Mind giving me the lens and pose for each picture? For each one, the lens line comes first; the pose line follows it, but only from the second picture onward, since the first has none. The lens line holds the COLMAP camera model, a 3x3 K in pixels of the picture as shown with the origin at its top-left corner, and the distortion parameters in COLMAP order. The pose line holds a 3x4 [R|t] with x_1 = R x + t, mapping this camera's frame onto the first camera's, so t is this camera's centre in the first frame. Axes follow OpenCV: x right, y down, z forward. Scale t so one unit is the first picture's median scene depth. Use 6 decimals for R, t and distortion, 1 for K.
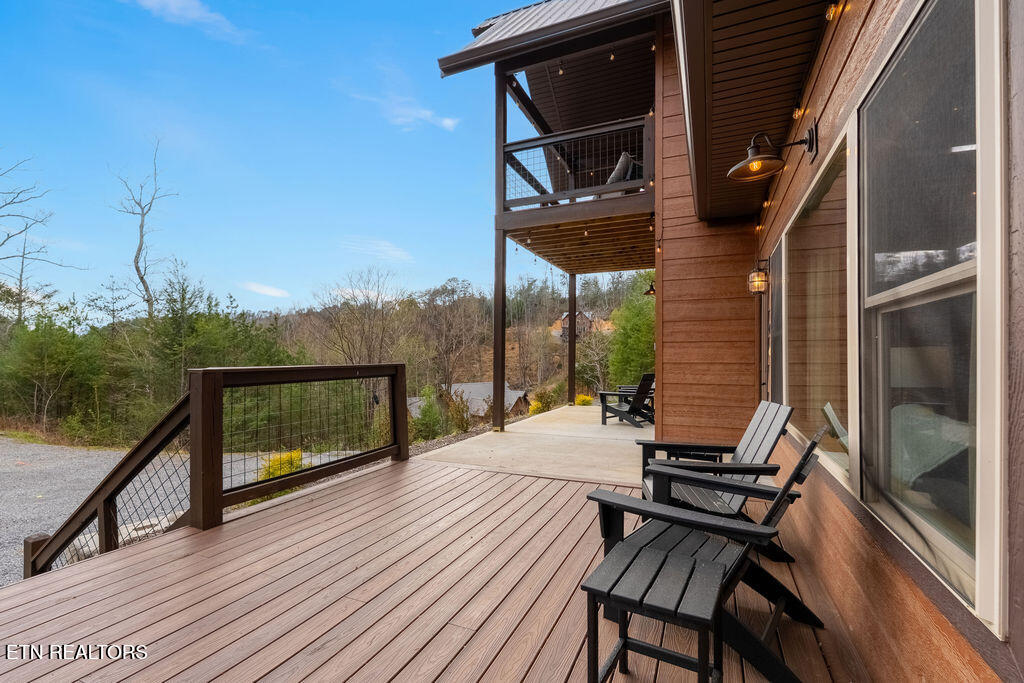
lens RADIAL K [[449.6, 0, 521.4], [0, 449.6, 359.7], [0, 0, 1]] dist [-0.005282, 0.001461]
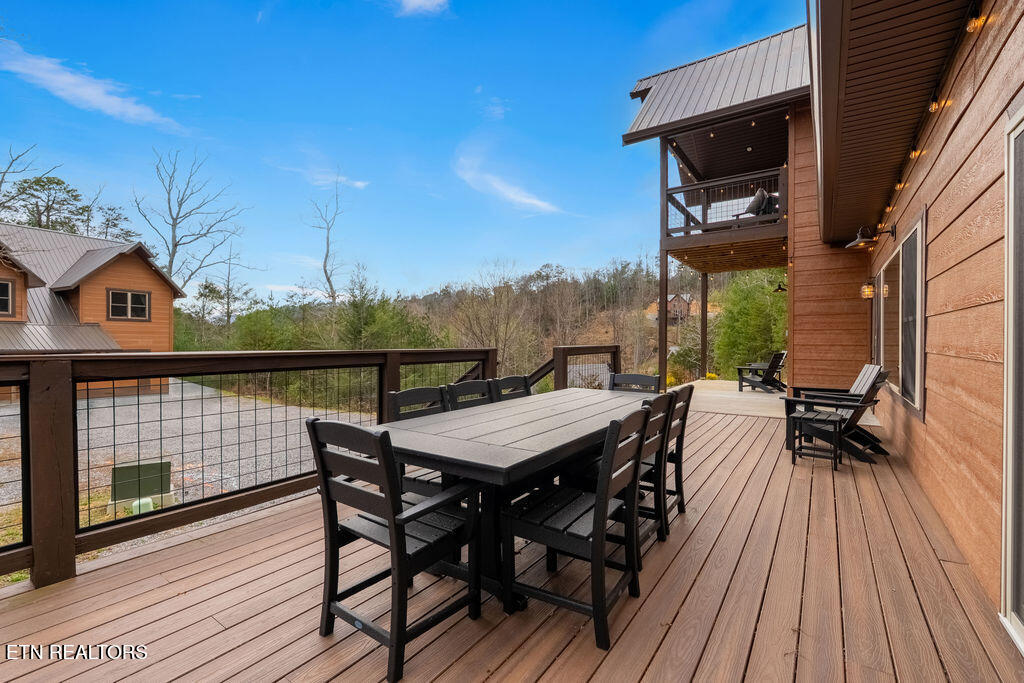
lens RADIAL K [[449.6, 0, 514.4], [0, 449.6, 348.2], [0, 0, 1]] dist [-0.005282, 0.001461]
pose [[0.977991, 0.003027, -0.208623, -0.196865], [-0.000754, 0.999939, 0.010975, 0.002161], [0.208644, -0.010576, 0.977934, -0.444386]]
